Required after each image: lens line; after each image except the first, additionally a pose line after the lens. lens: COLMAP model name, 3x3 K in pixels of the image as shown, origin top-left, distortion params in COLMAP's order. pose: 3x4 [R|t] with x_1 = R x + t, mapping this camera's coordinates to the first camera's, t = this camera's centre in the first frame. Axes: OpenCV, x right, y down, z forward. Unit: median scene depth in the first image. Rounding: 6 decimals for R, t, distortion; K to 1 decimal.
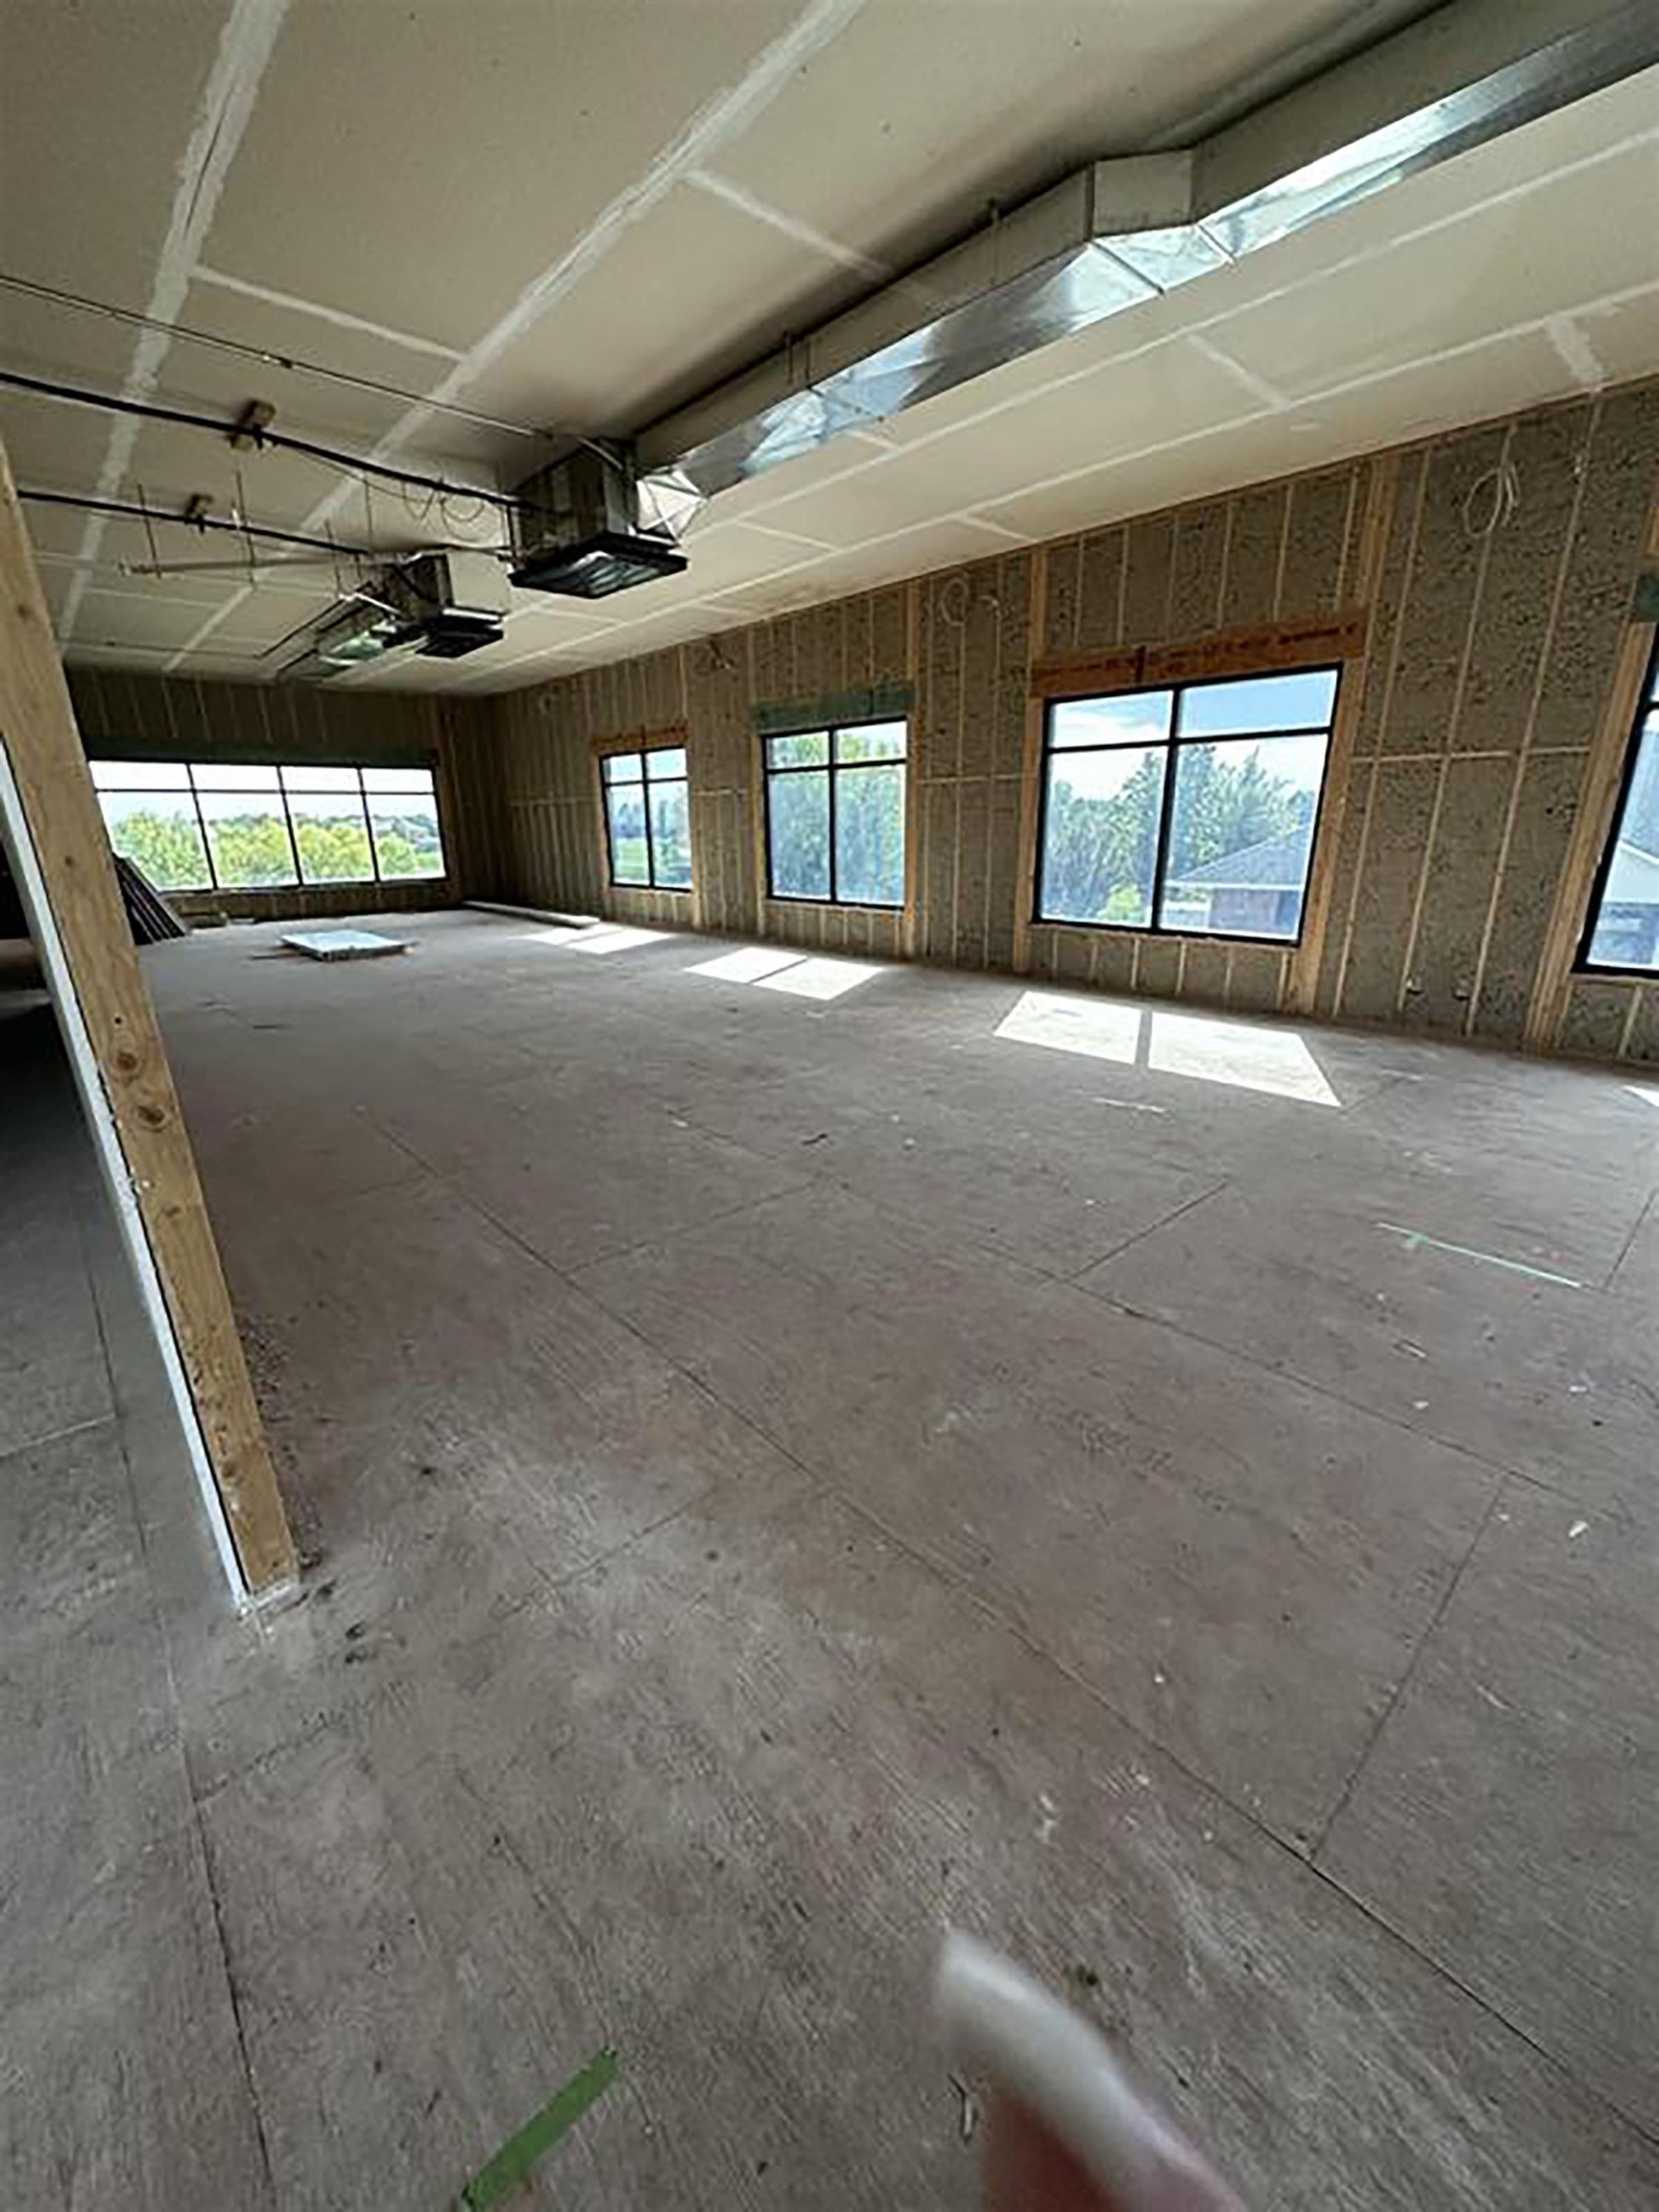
lens RADIAL K [[876.5, 0, 829.5], [0, 876.5, 1106.0], [0, 0, 1]] dist [-0.001068, -0.000146]
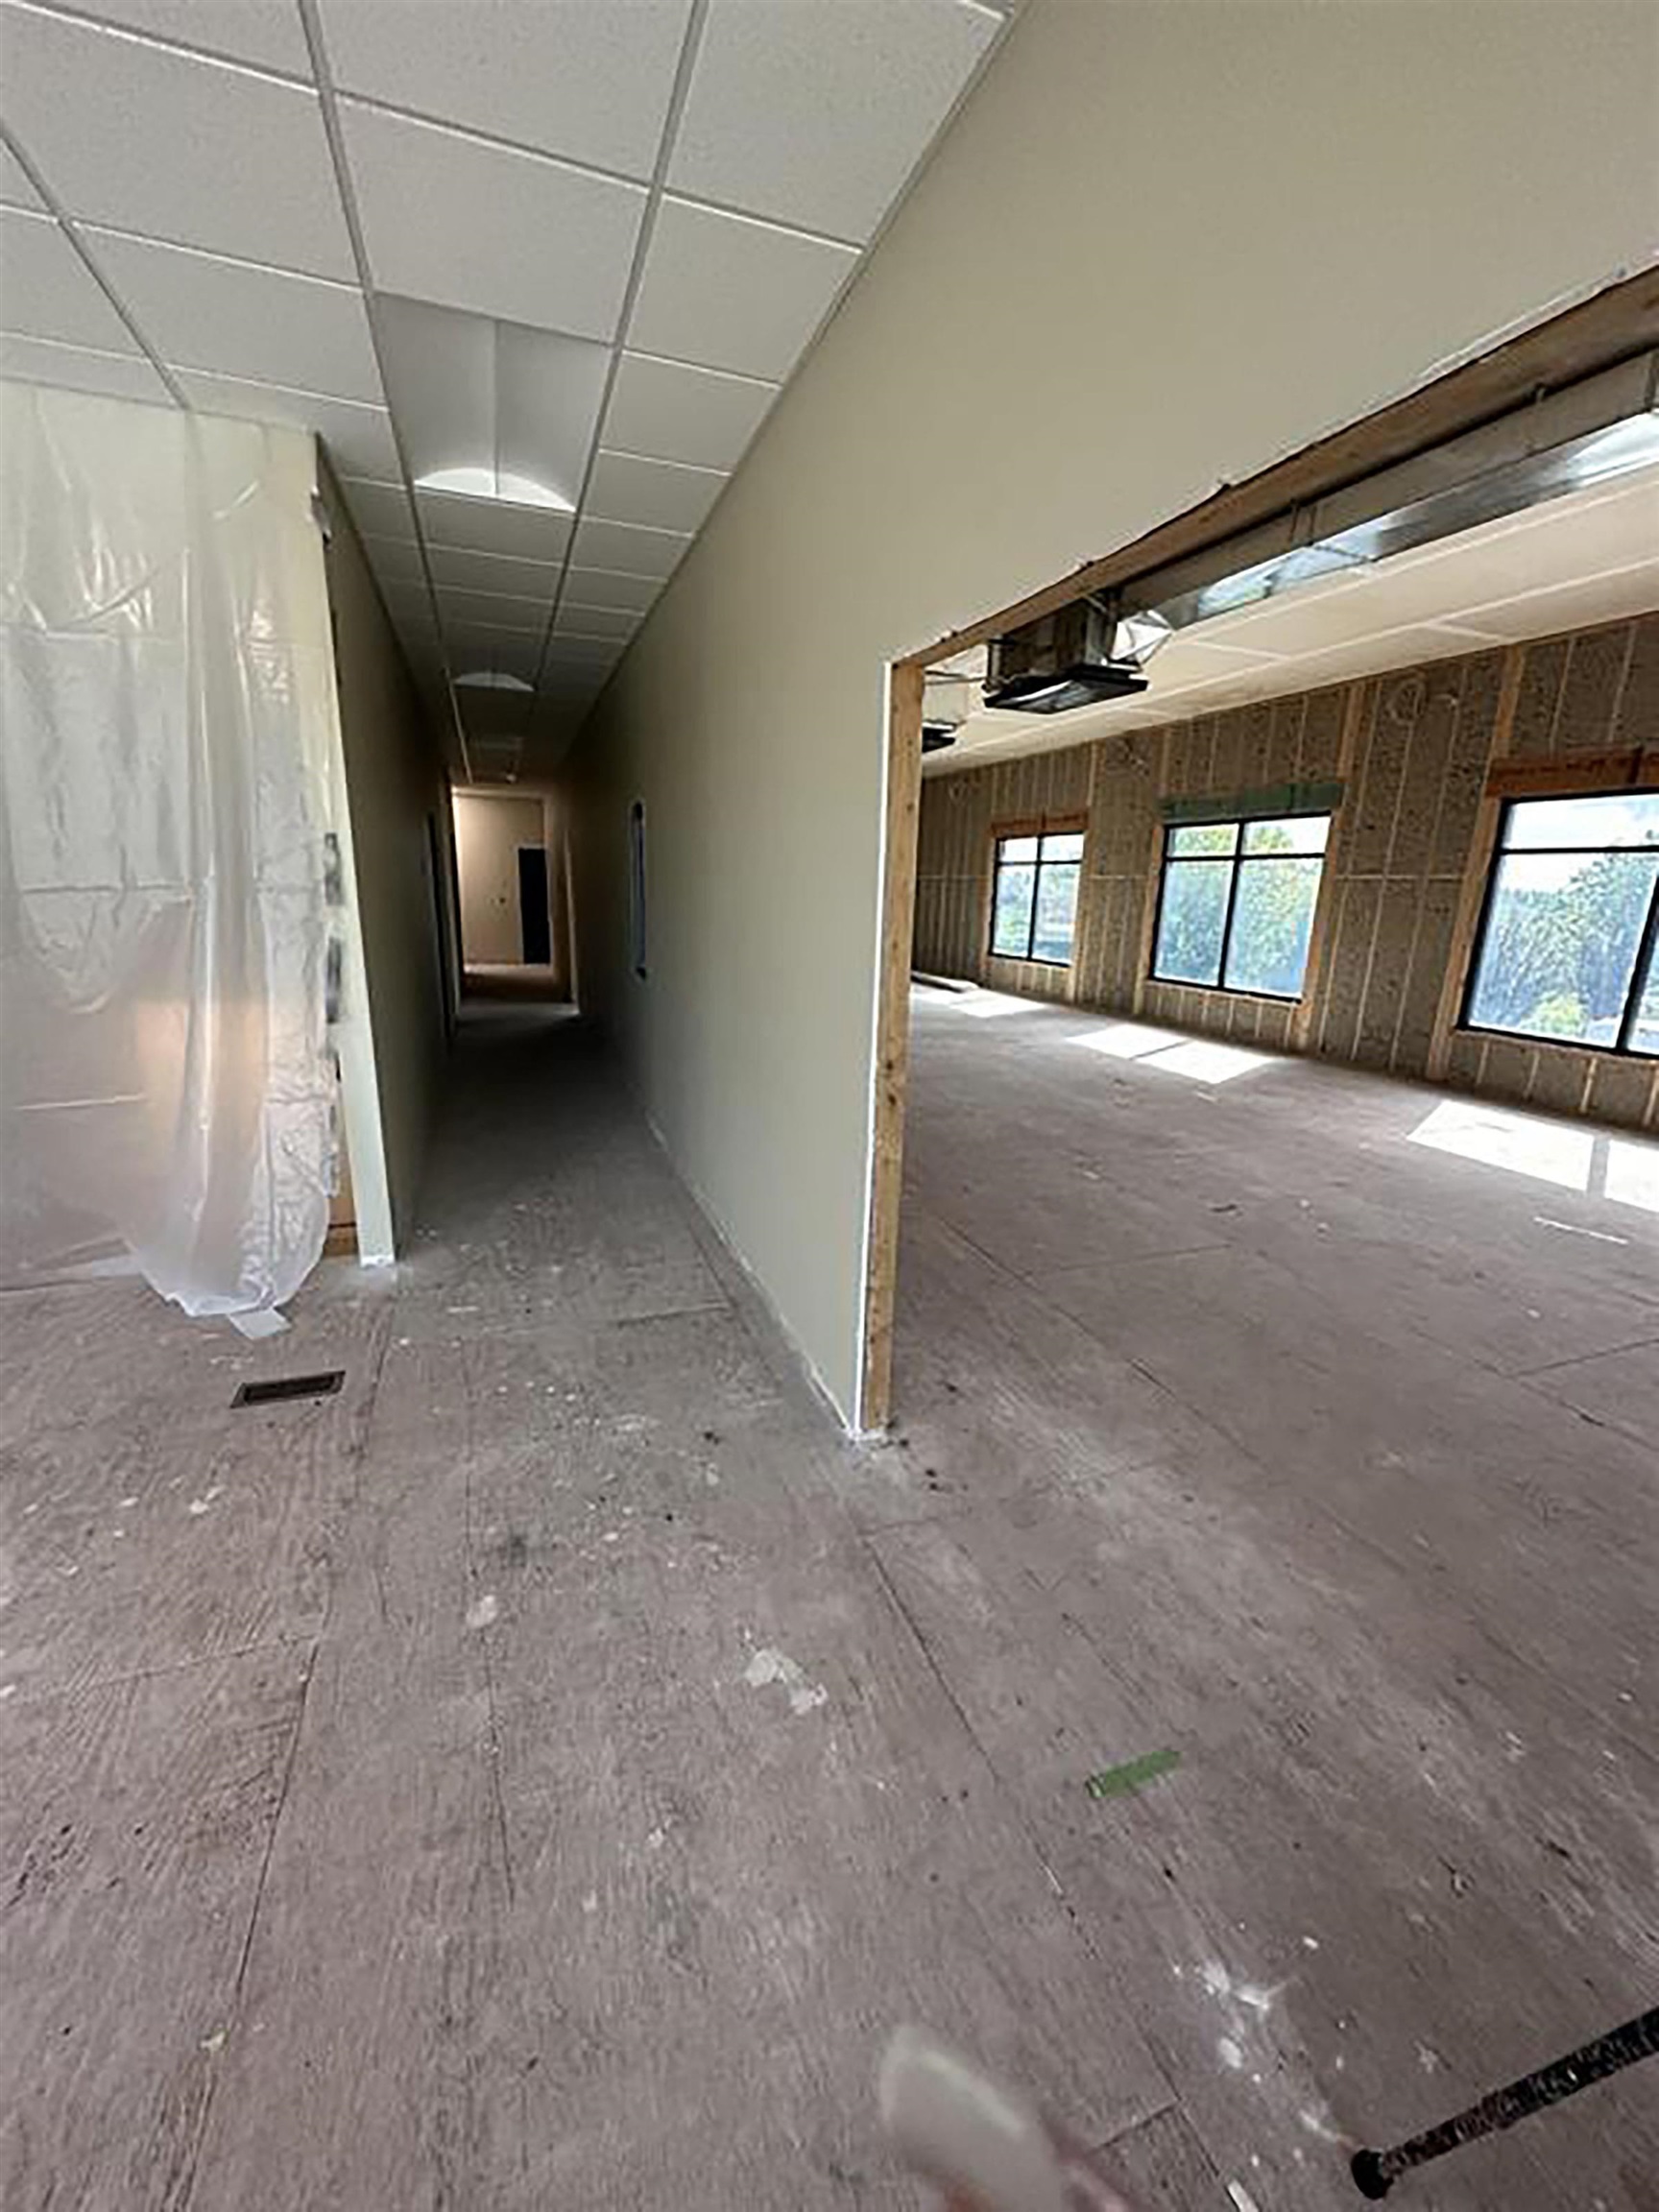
lens RADIAL K [[876.5, 0, 829.5], [0, 876.5, 1106.0], [0, 0, 1]] dist [-0.001068, -0.000146]
pose [[0.928960, 0.128858, -0.347028, -0.060264], [-0.154331, 0.986916, -0.046668, 0.021480], [0.336474, 0.096910, 0.936693, -0.102324]]
